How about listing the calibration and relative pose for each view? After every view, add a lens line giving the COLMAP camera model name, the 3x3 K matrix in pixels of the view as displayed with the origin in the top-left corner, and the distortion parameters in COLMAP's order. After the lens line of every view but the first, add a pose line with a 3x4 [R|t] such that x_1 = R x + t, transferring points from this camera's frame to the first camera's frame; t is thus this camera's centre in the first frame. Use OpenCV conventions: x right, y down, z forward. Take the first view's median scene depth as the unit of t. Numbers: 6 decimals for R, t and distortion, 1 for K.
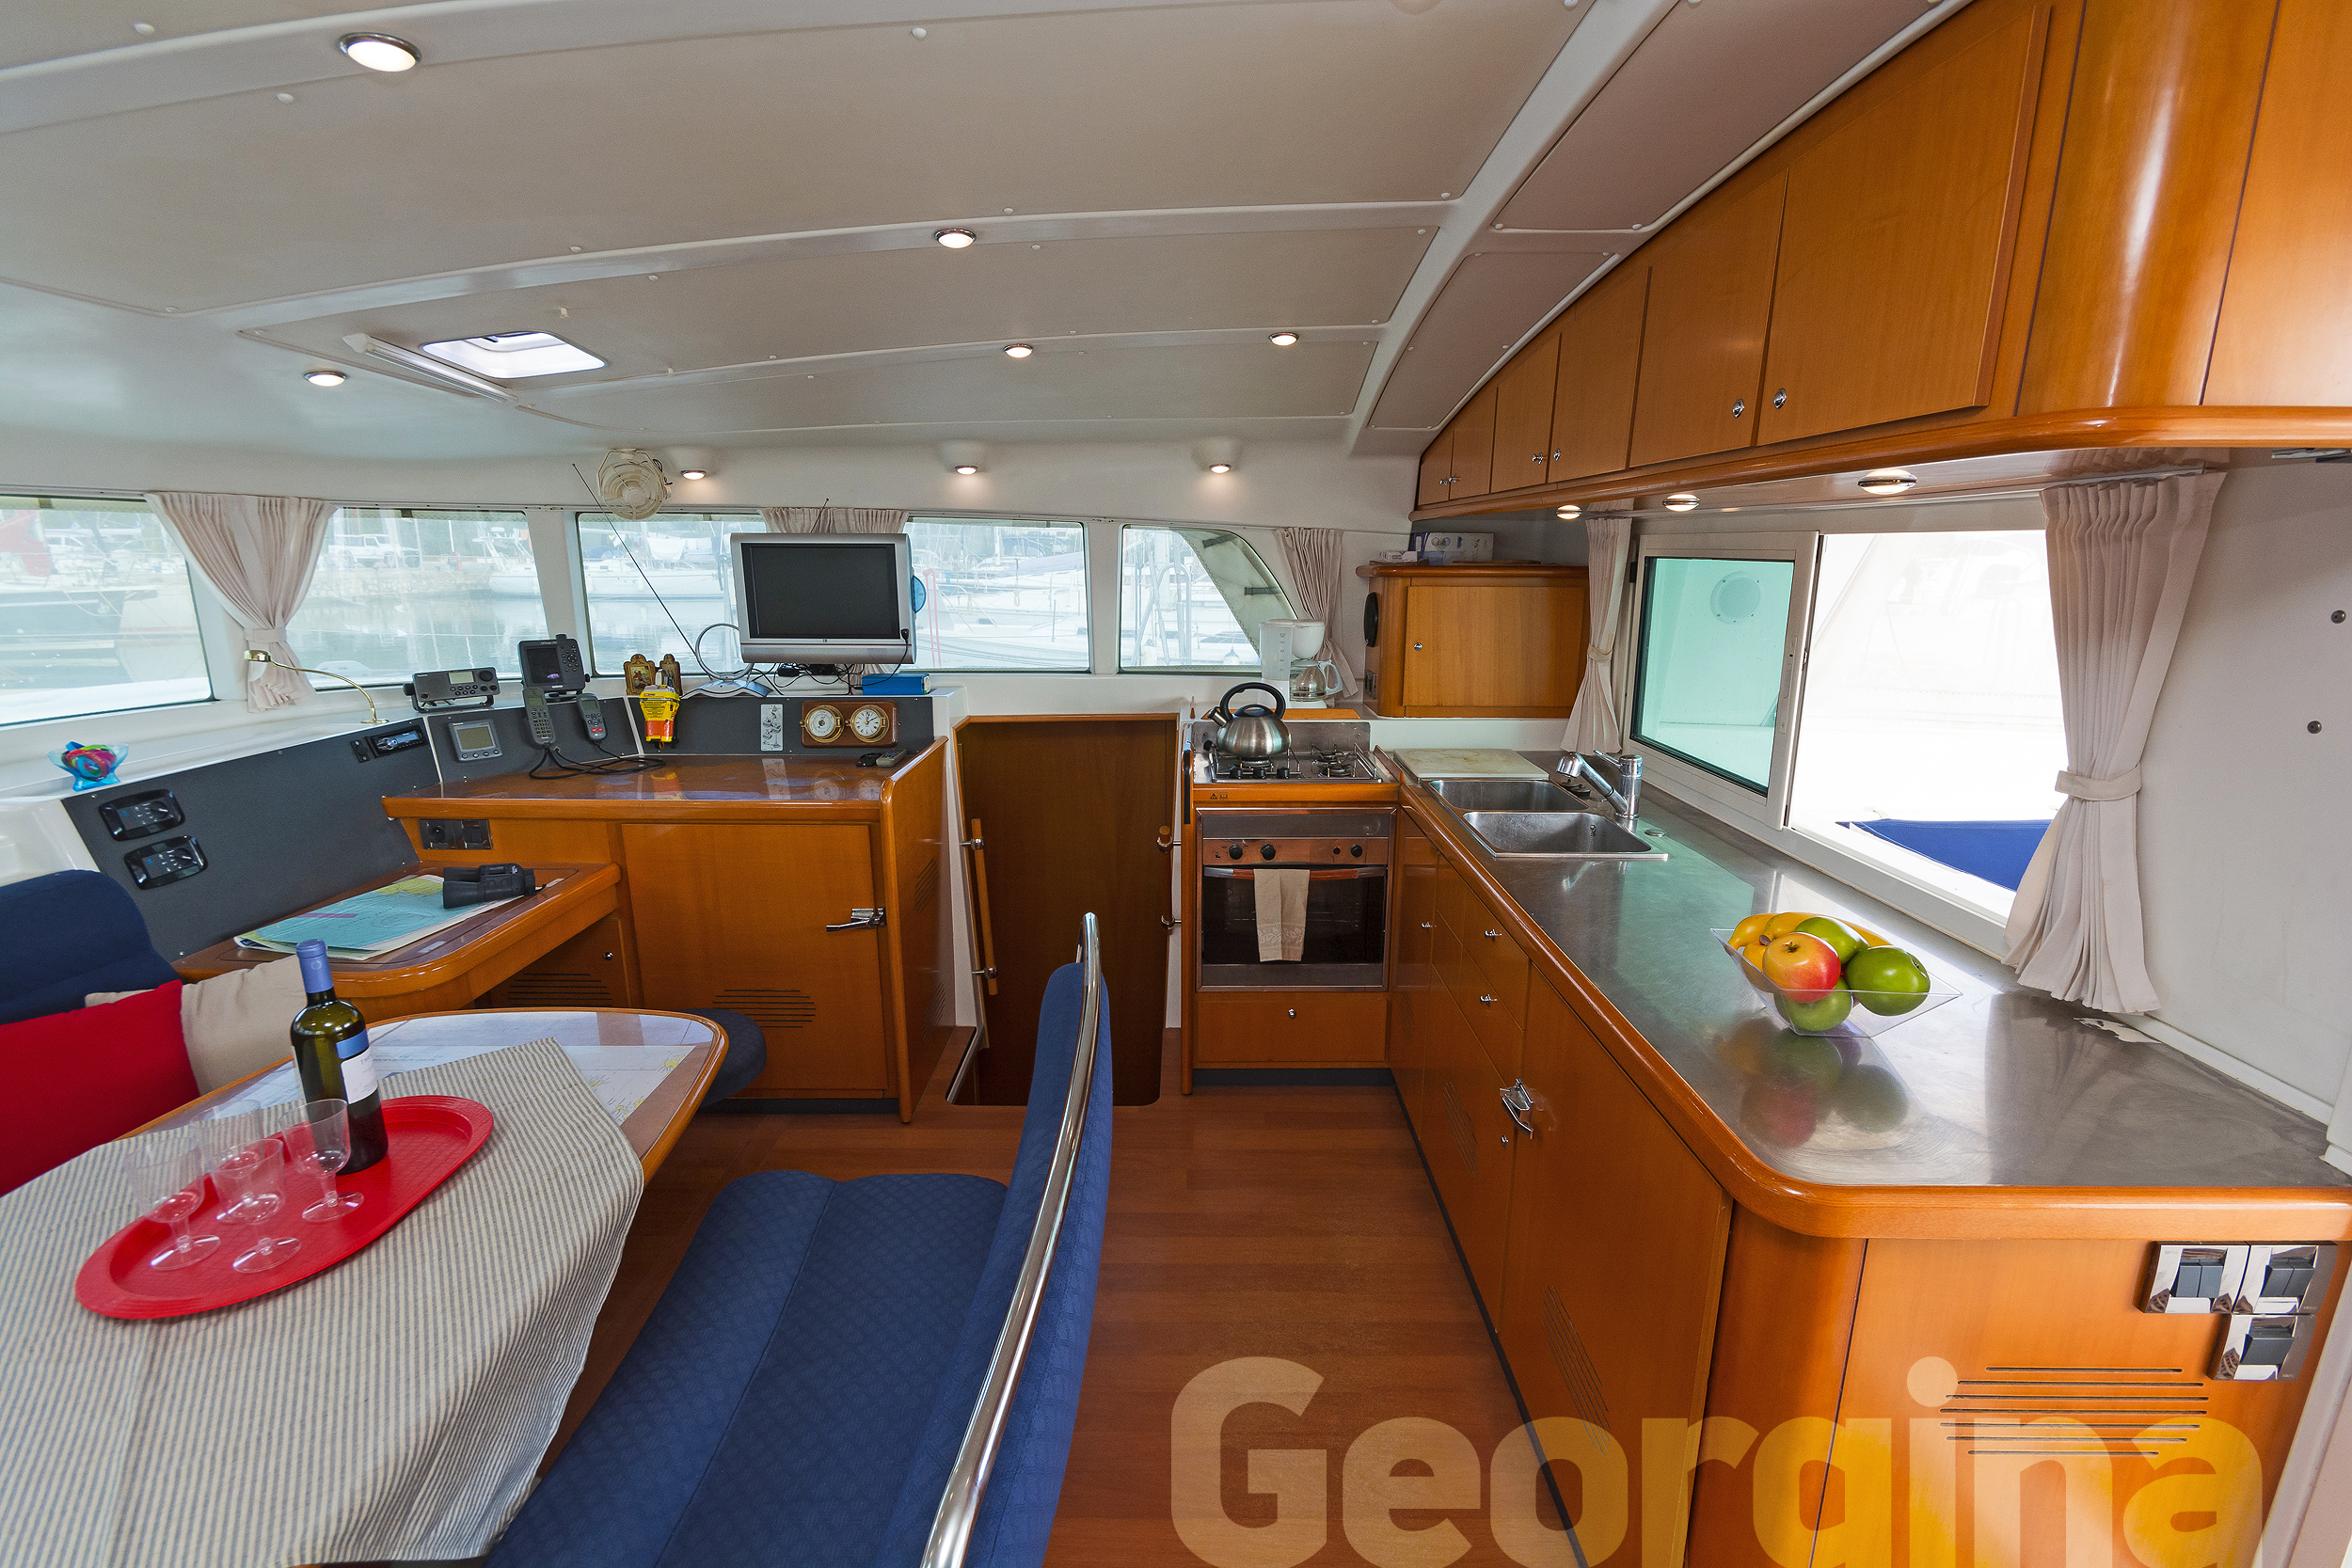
lens RADIAL K [[1036.0, 0, 1185.5], [0, 1036.0, 796.1], [0, 0, 1]] dist [0.009747, -0.006463]
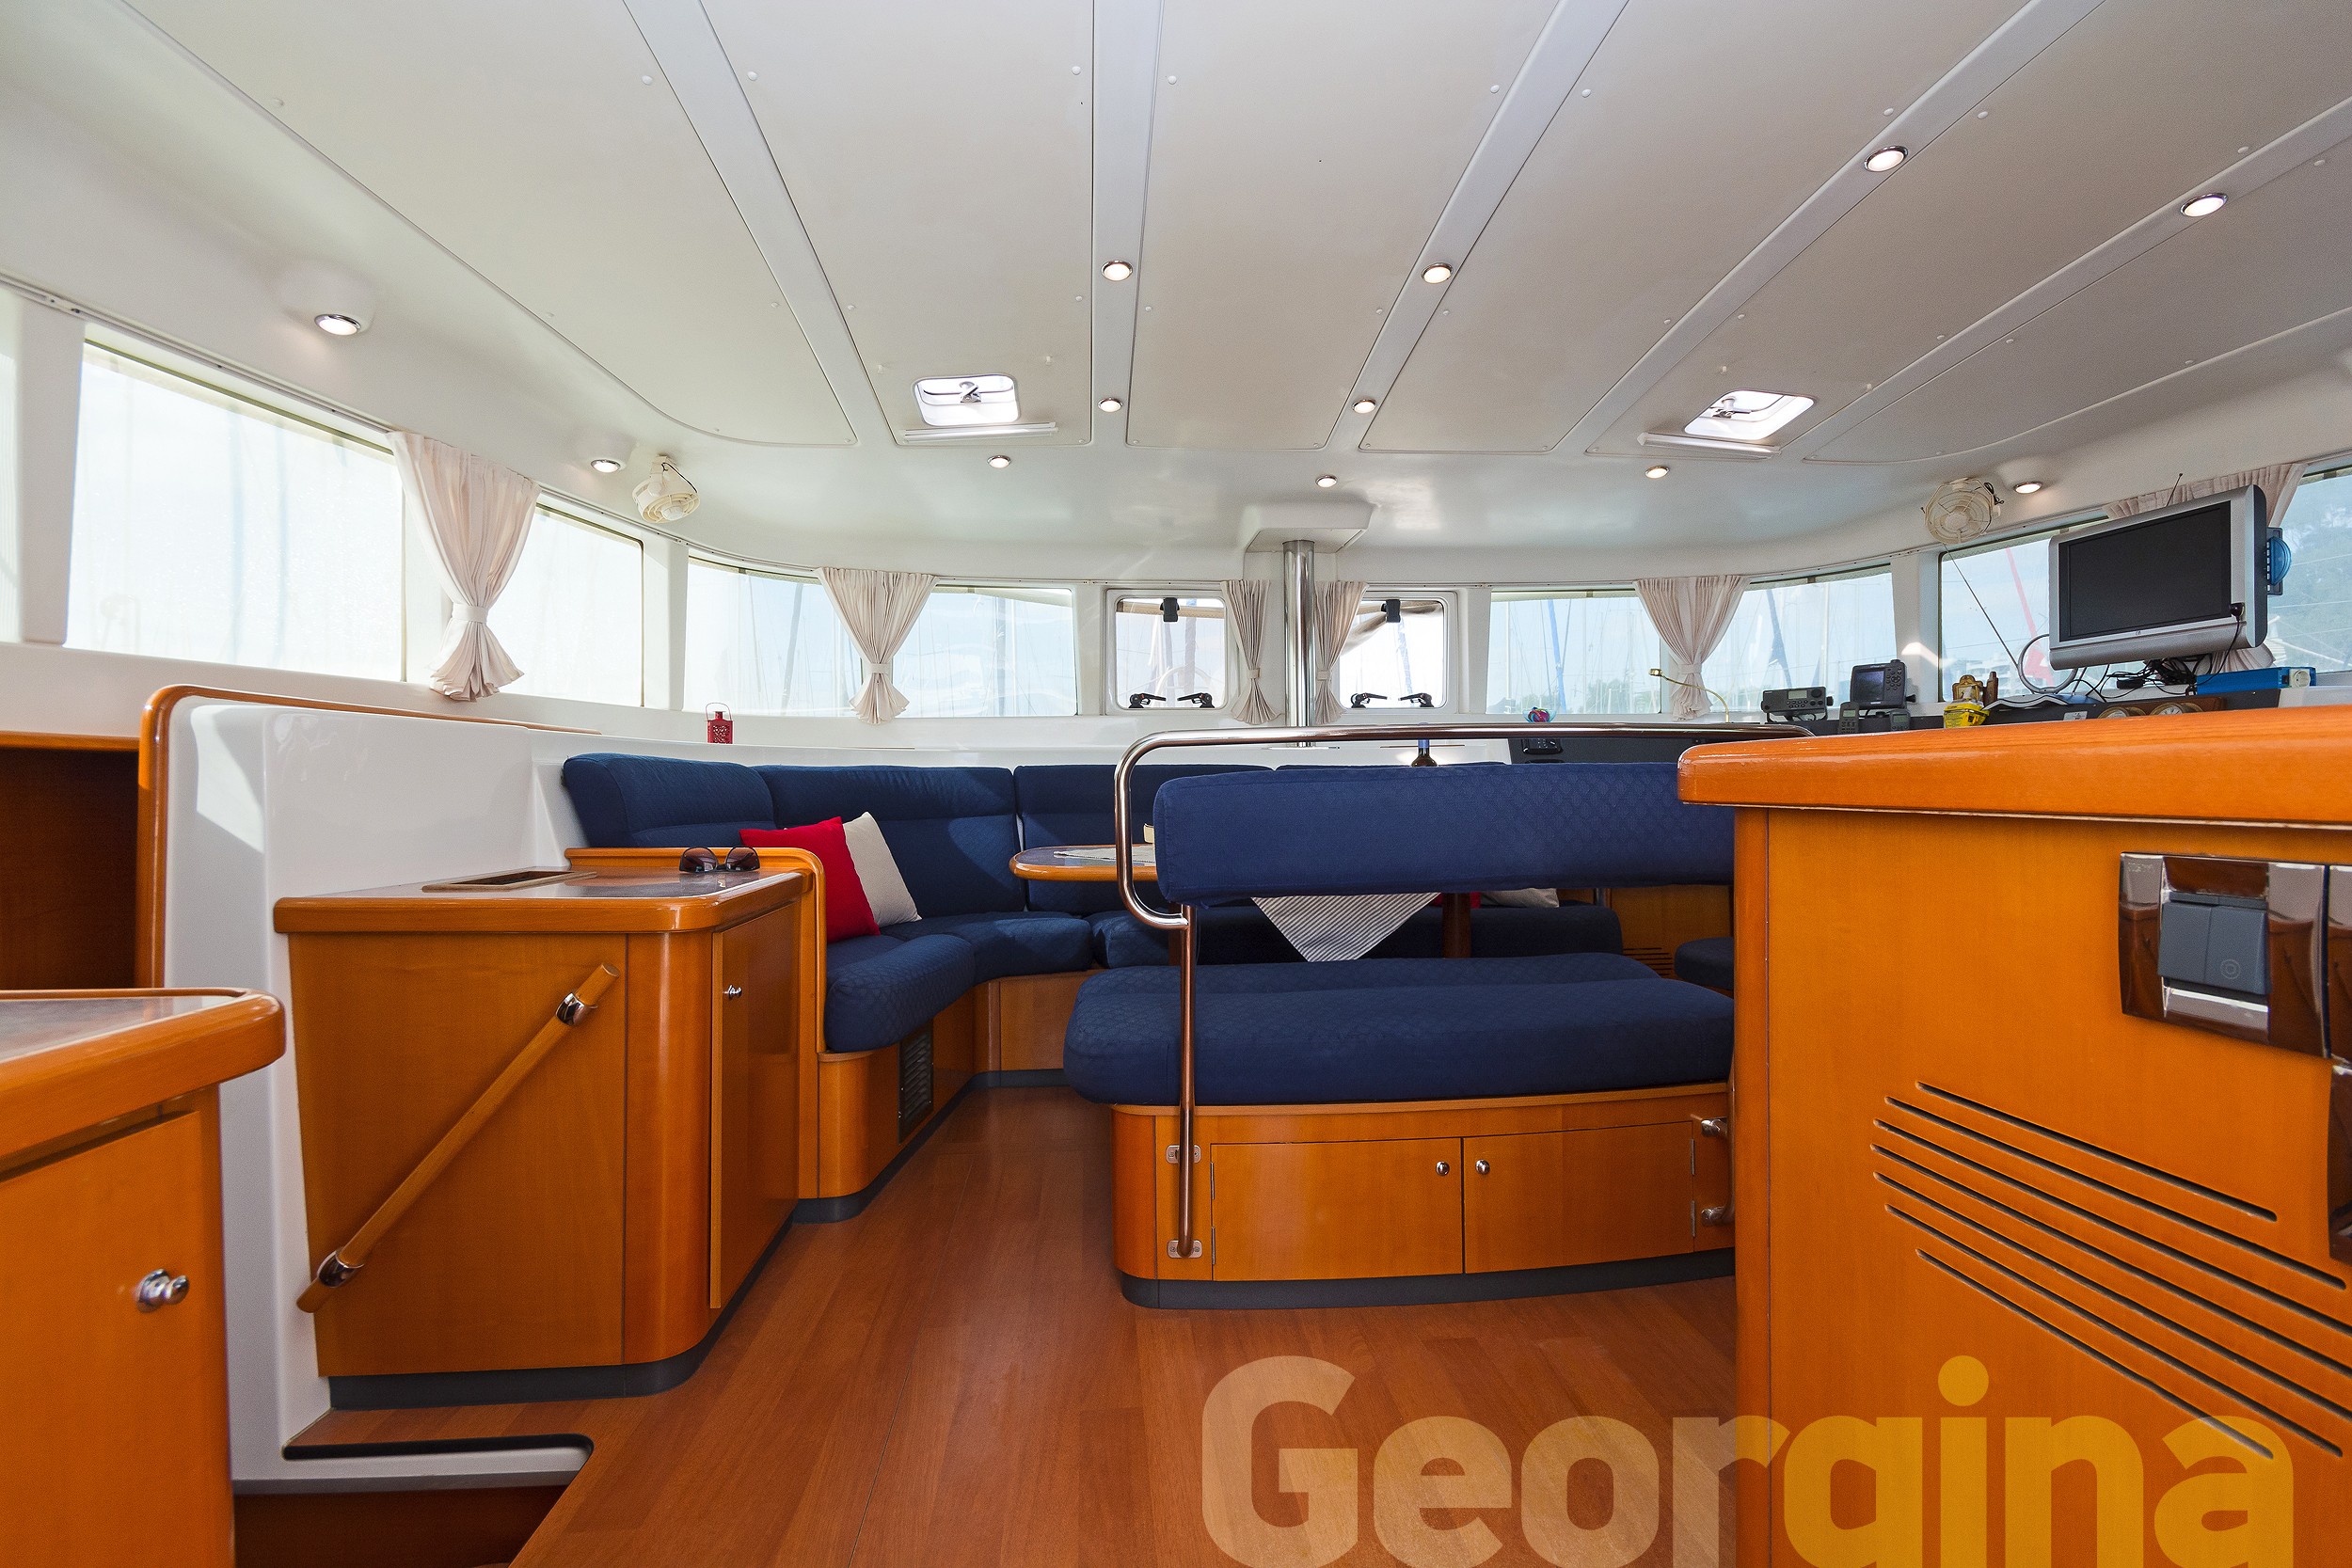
lens RADIAL K [[1036.0, 0, 1177.9], [0, 1036.0, 795.0], [0, 0, 1]] dist [0.009747, -0.006463]
pose [[0.086054, 0.008759, -0.996252, 0.479209], [-0.214409, 0.976693, -0.009933, 0.173619], [0.972946, 0.214460, 0.085926, 0.181473]]
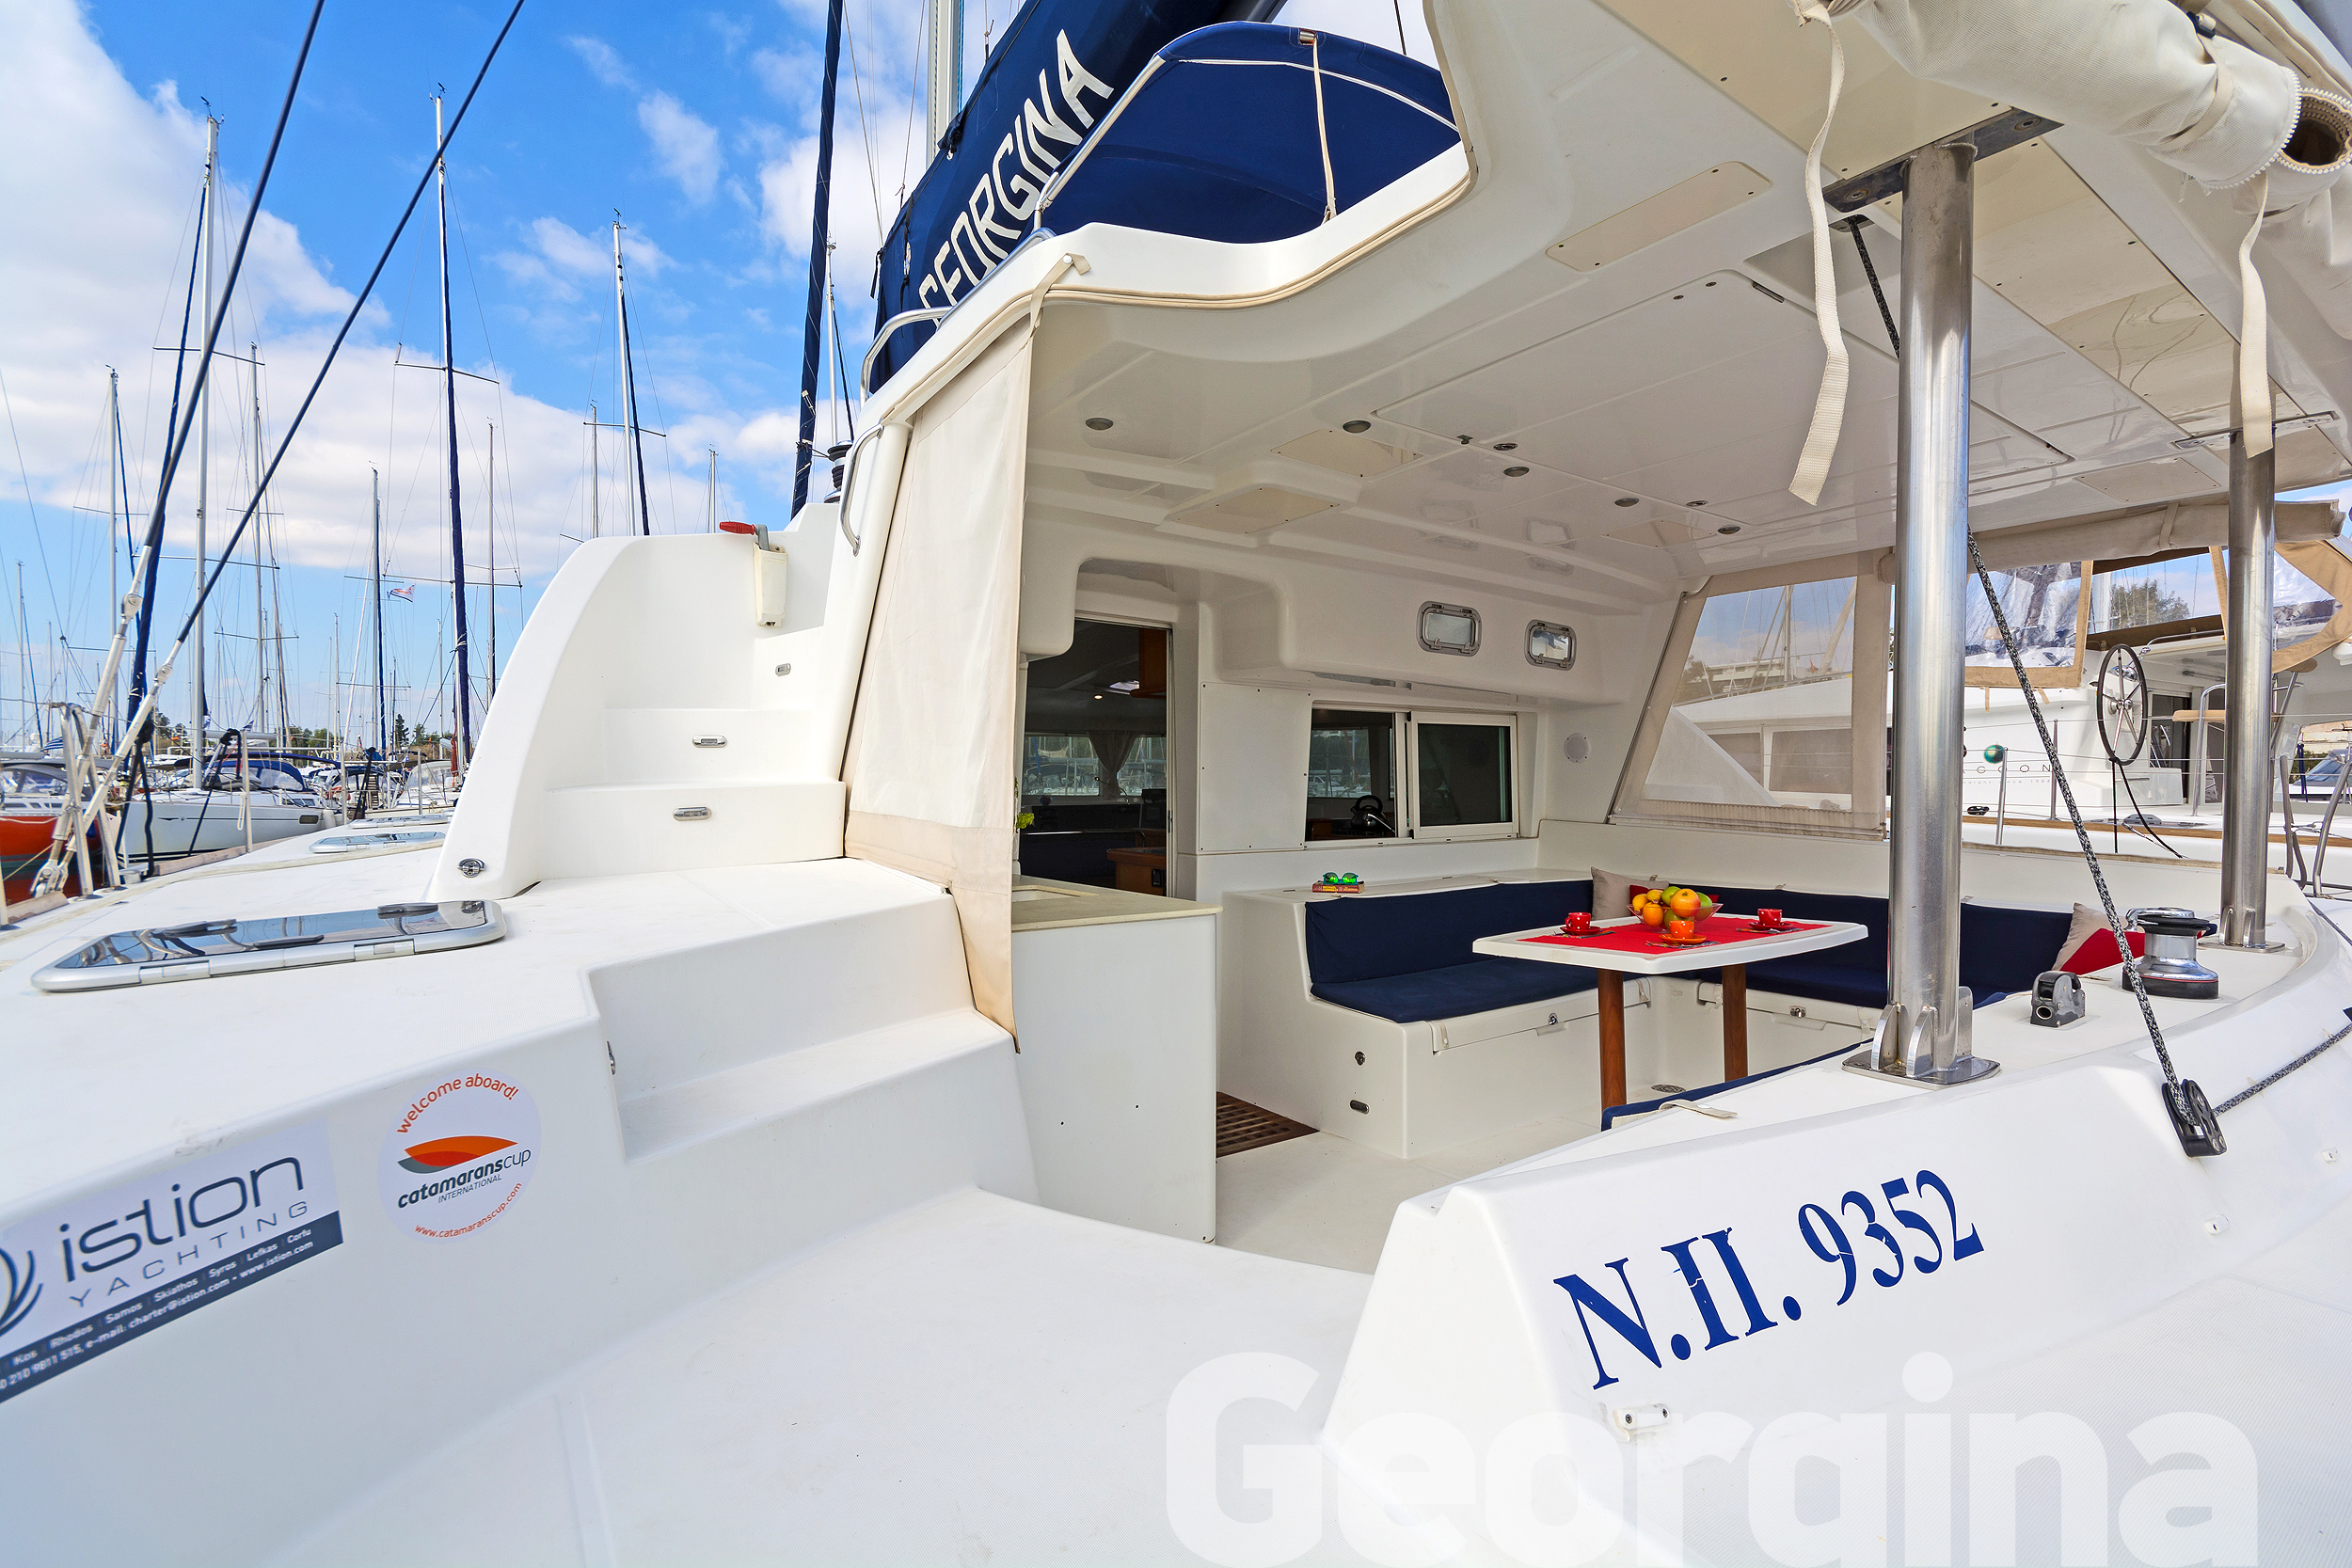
lens RADIAL K [[1036.0, 0, 1186.4], [0, 1036.0, 792.0], [0, 0, 1]] dist [0.009747, -0.006463]
pose [[0.574131, -0.001266, -0.818763, 1.579441], [-0.181193, 0.975008, -0.128563, 0.224778], [0.798463, 0.222167, 0.559553, -0.475468]]
